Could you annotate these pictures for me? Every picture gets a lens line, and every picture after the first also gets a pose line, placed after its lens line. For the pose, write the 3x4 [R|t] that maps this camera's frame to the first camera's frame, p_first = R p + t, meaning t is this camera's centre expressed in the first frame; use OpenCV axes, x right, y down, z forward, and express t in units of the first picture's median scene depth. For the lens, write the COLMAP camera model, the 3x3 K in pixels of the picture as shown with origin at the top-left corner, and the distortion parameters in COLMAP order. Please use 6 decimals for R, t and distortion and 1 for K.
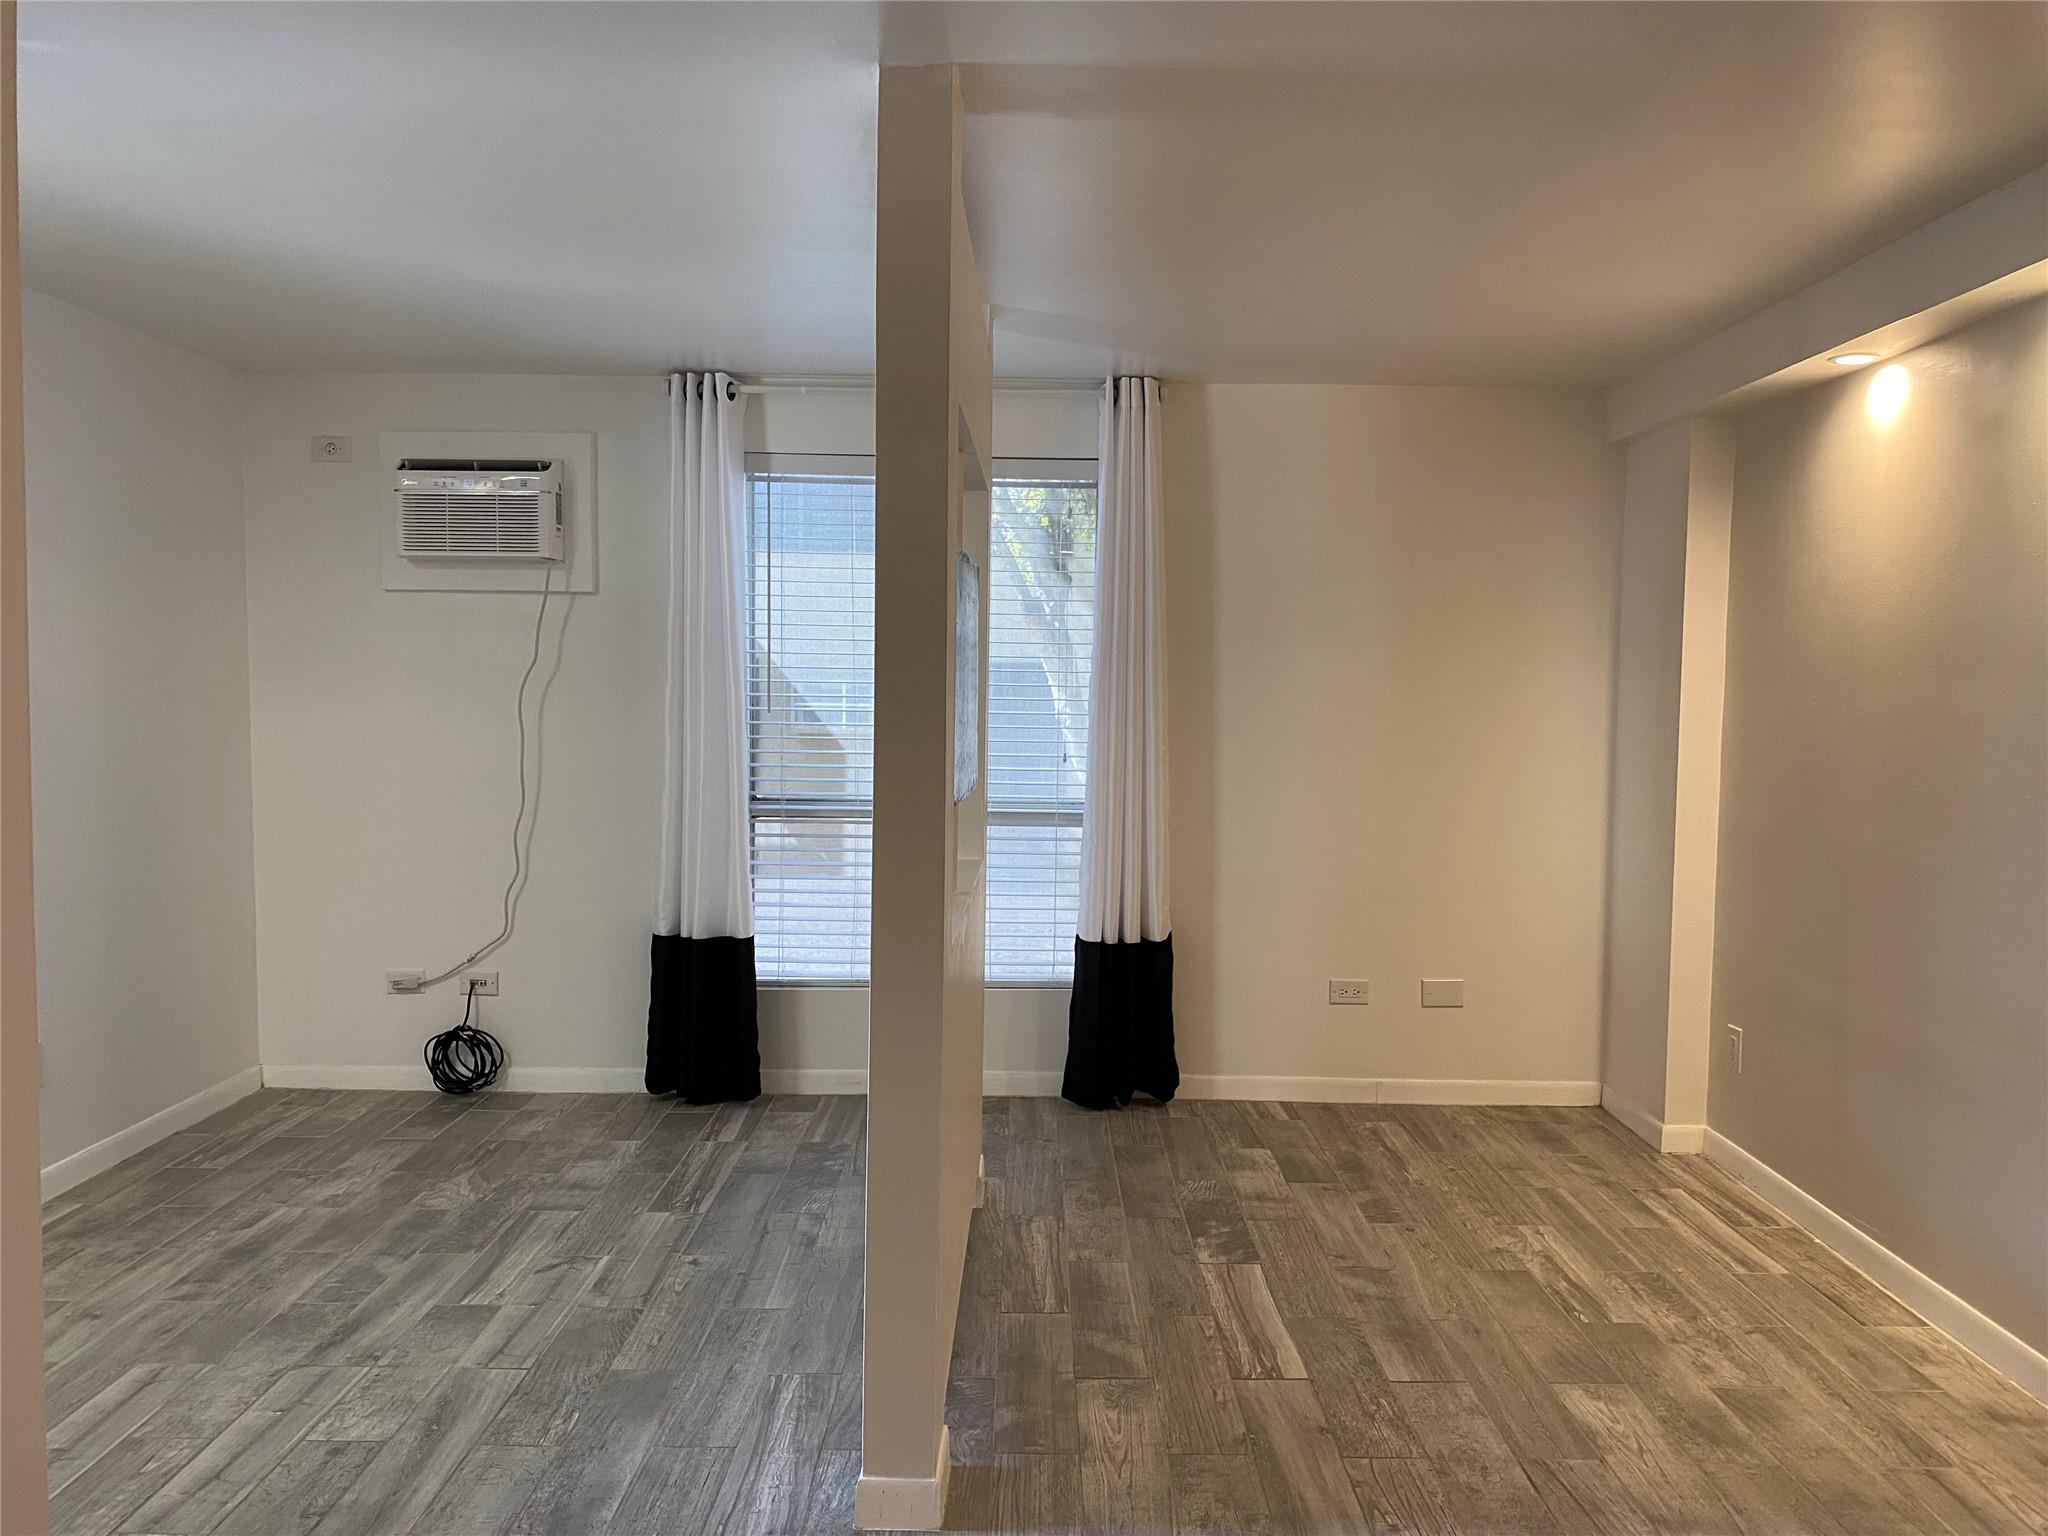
lens RADIAL K [[1553.1, 0, 1033.1], [0, 1553.1, 760.6], [0, 0, 1]] dist [0.019782, -0.010157]
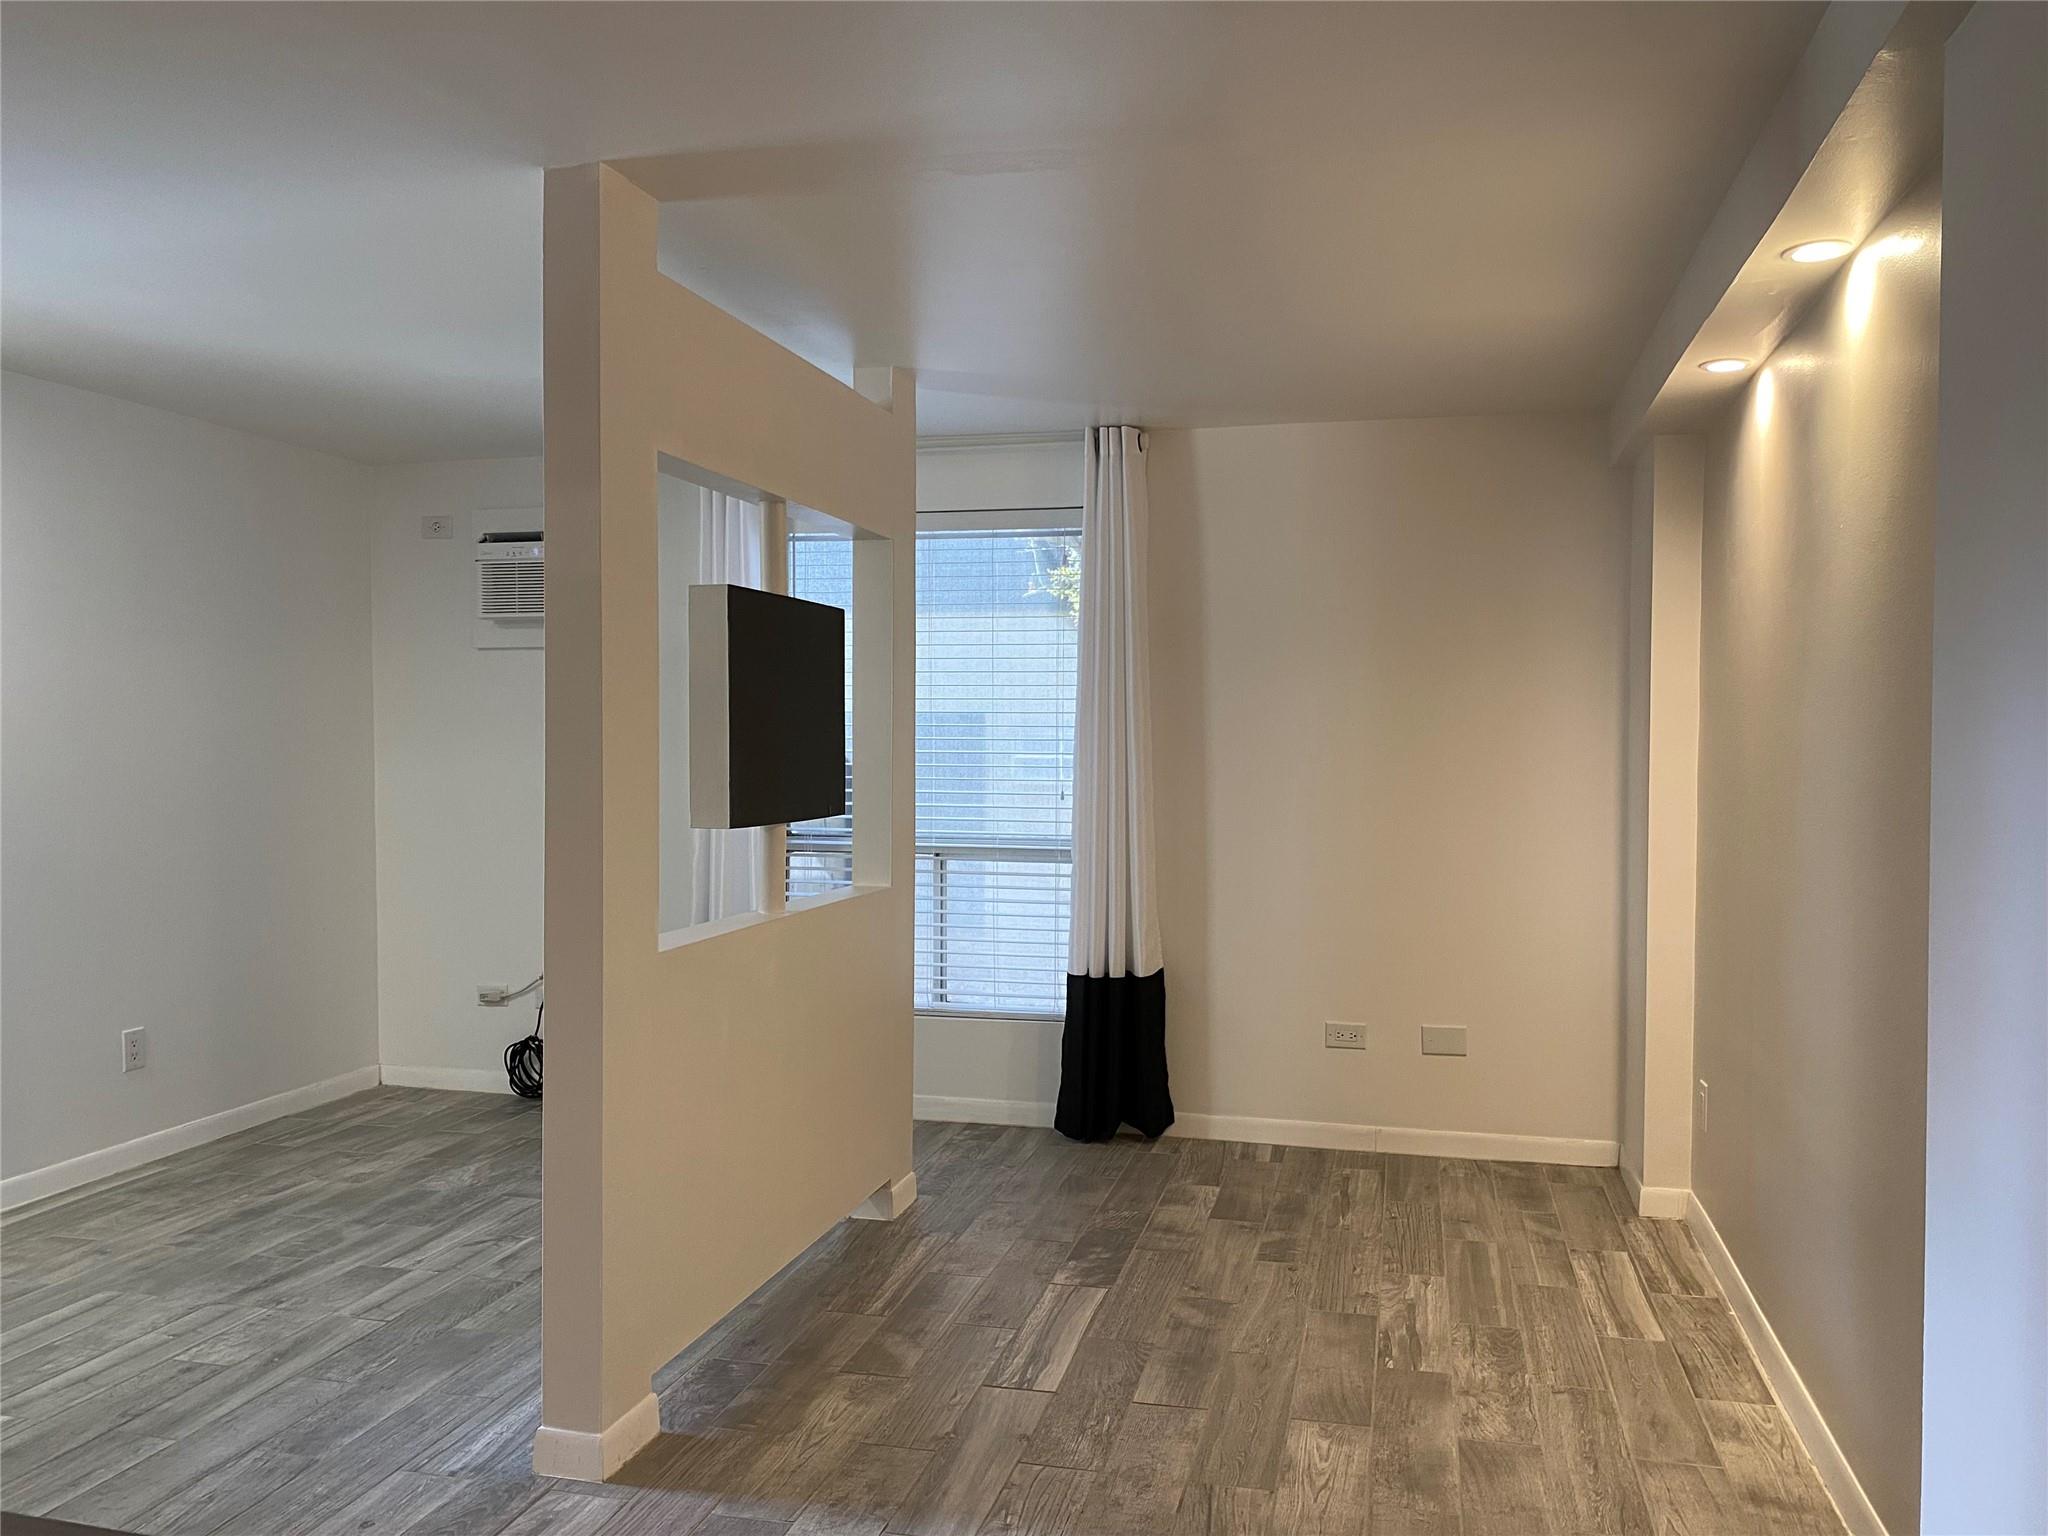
lens RADIAL K [[1553.1, 0, 1033.1], [0, 1553.1, 760.6], [0, 0, 1]] dist [0.019782, -0.010157]
pose [[0.971195, -0.004979, -0.238234, 0.284478], [-0.004153, 0.999276, -0.037817, 0.015587], [0.238250, 0.037718, 0.970471, -0.005801]]
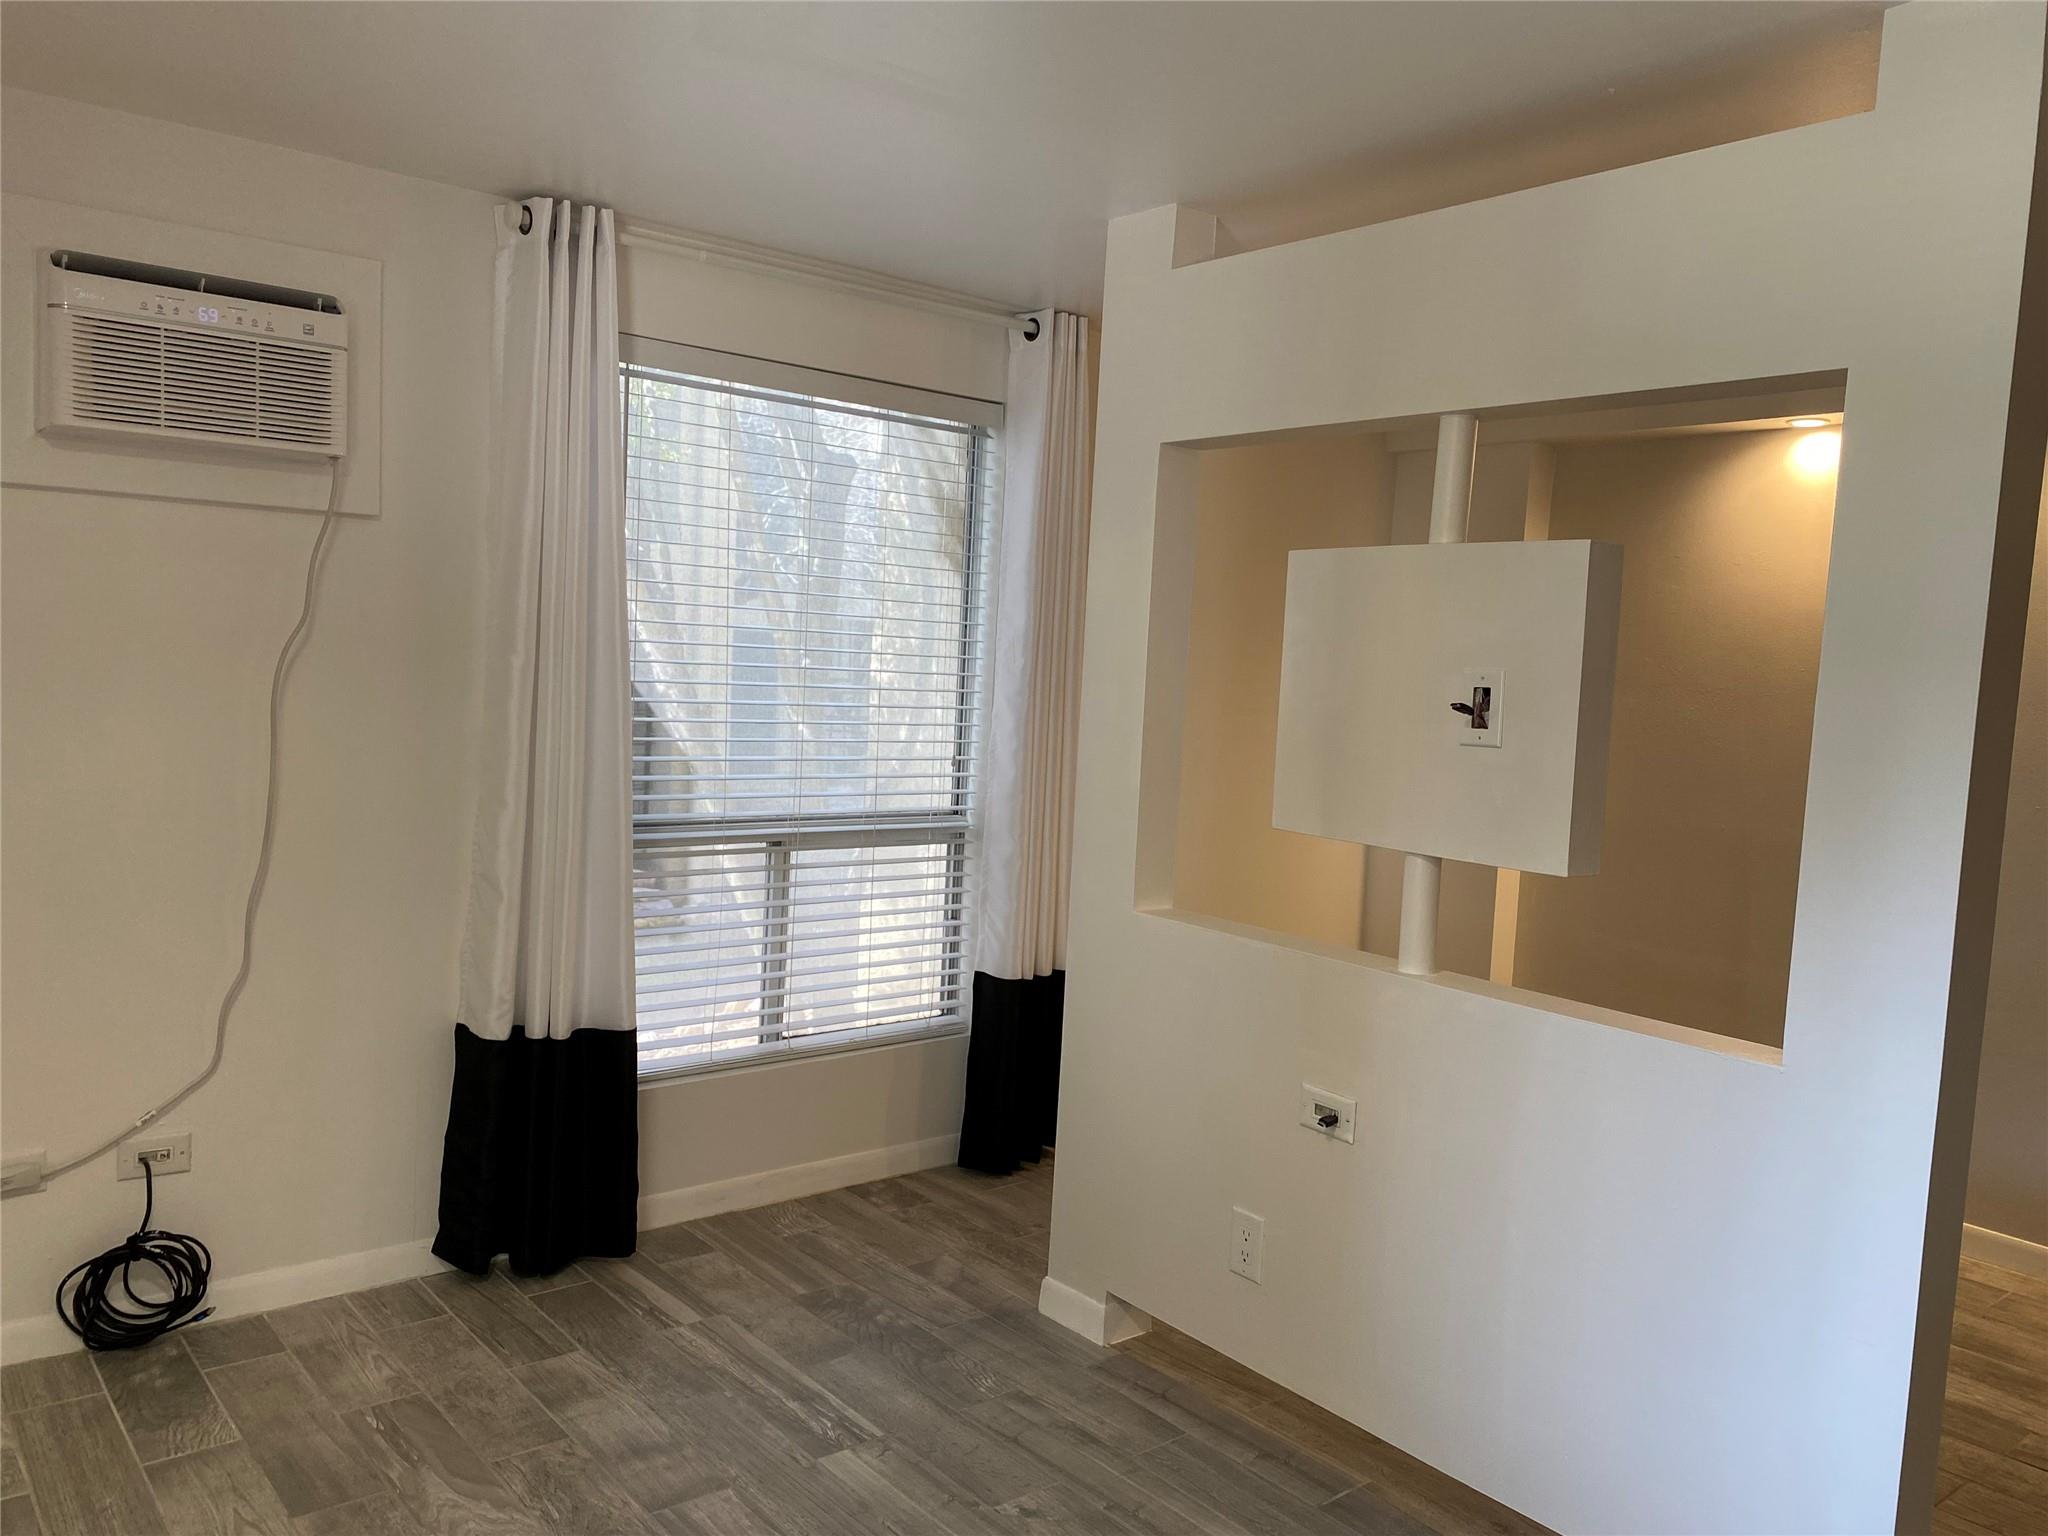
lens RADIAL K [[1558.7, 0, 1024.0], [0, 1558.7, 768.0], [0, 0, 1]] dist [0.005436, 0.003161]
pose [[0.776495, -0.021768, 0.629748, -0.544839], [-0.006487, 0.999074, 0.042533, -0.038859], [-0.630090, -0.037112, 0.775635, 0.382051]]
